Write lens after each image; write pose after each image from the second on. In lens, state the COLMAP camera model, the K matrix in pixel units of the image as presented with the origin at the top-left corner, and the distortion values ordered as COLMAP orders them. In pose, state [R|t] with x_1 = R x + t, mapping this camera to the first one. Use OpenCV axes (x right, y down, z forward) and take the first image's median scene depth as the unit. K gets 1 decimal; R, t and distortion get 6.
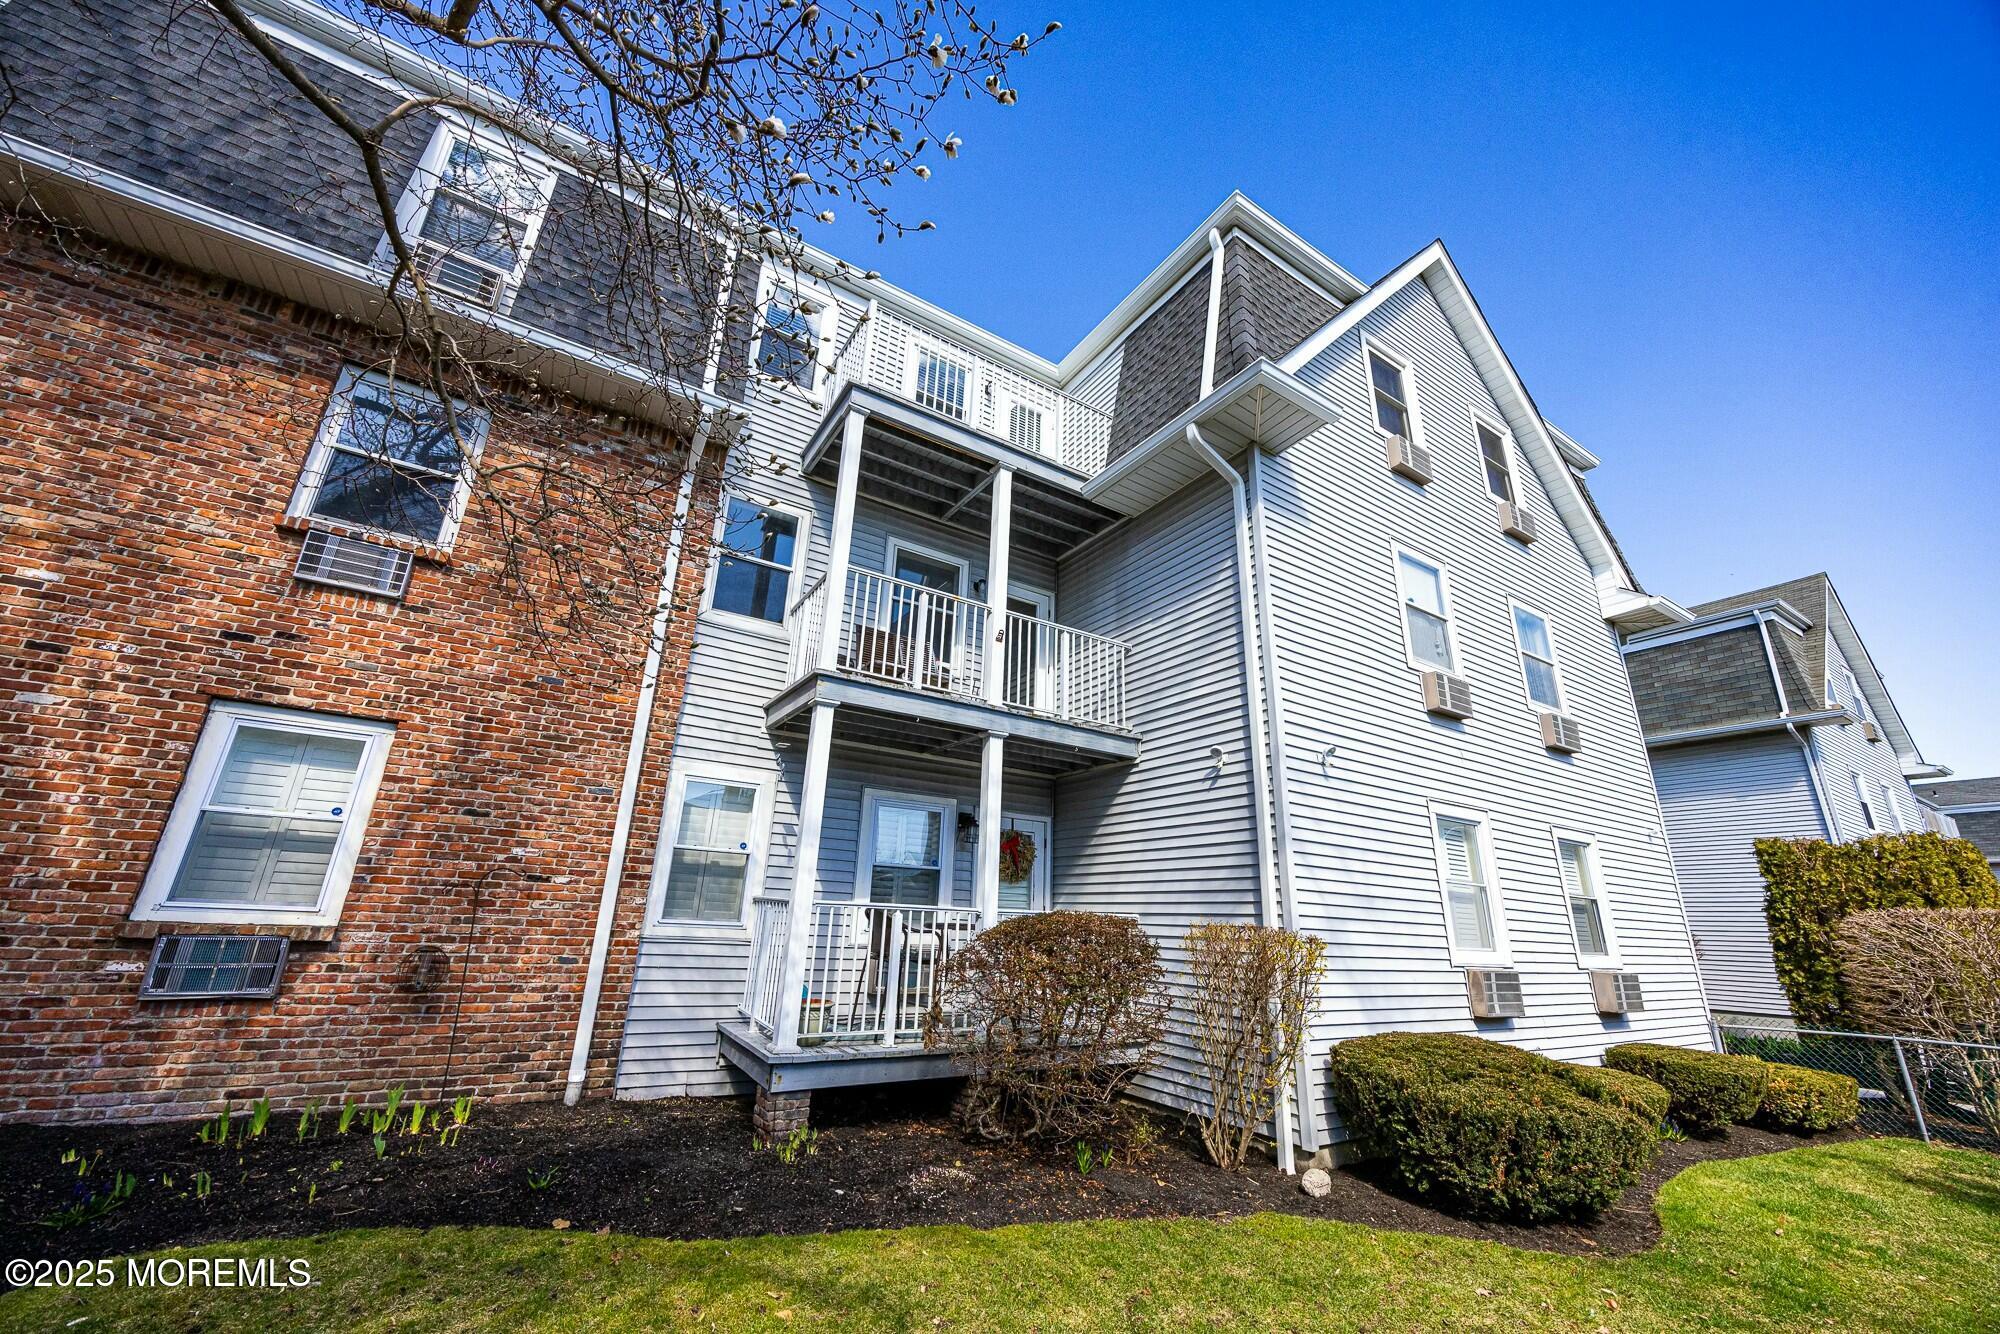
lens RADIAL K [[764.5, 0, 1002.6], [0, 764.5, 690.7], [0, 0, 1]] dist [0.023696, 0.000006]
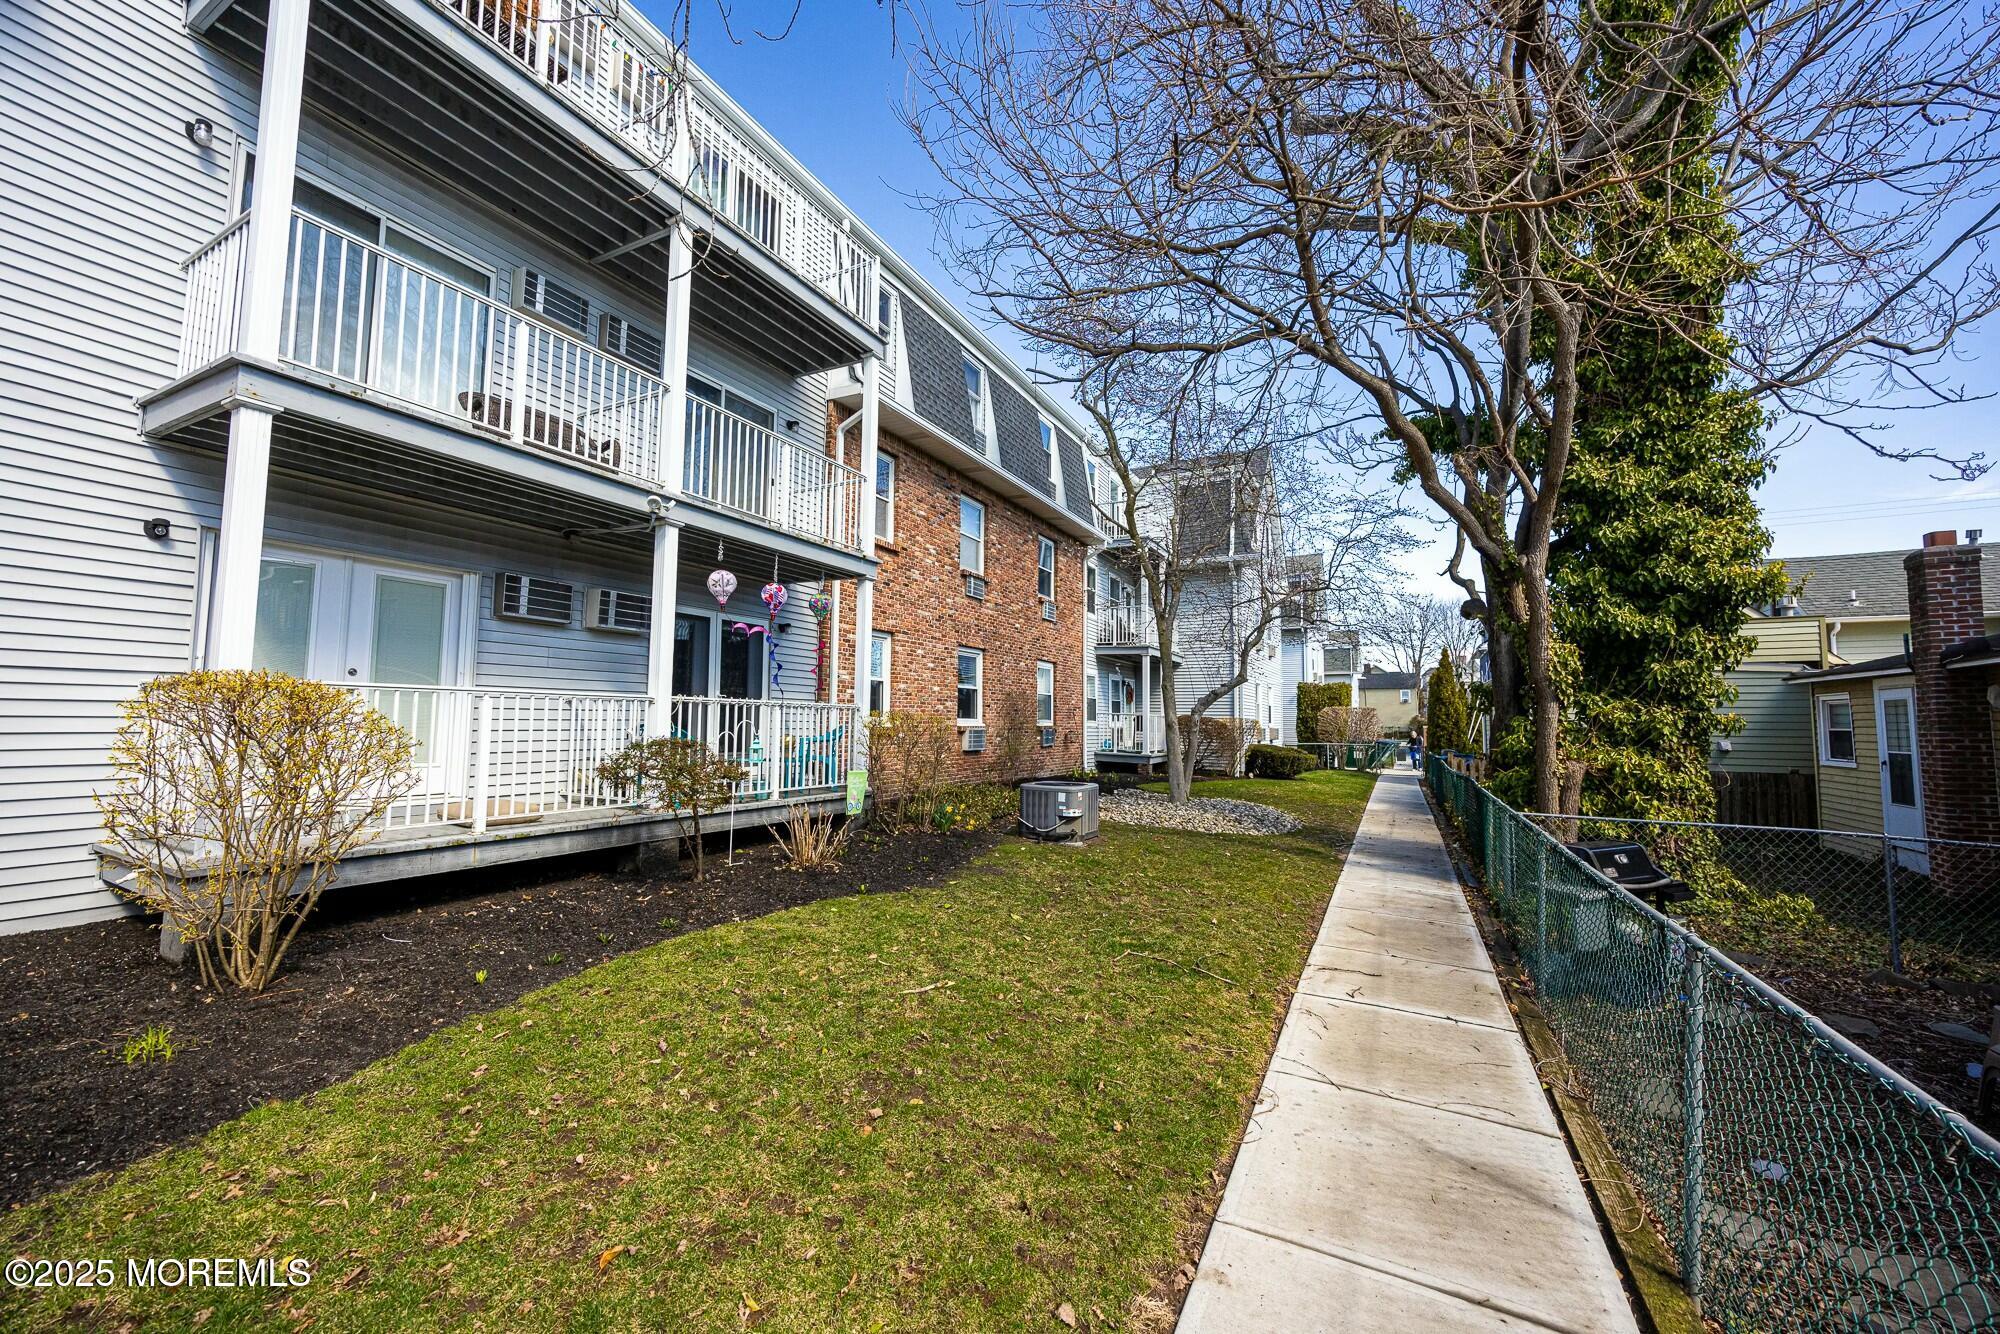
lens RADIAL K [[787.5, 0, 996.0], [0, 787.5, 661.8], [0, 0, 1]] dist [-0.000006, -0.000007]
pose [[0.866825, 0.016536, 0.498339, -0.146565], [-0.136308, 0.969237, 0.204937, -0.032552], [-0.479620, -0.245572, 0.842413, -0.088473]]
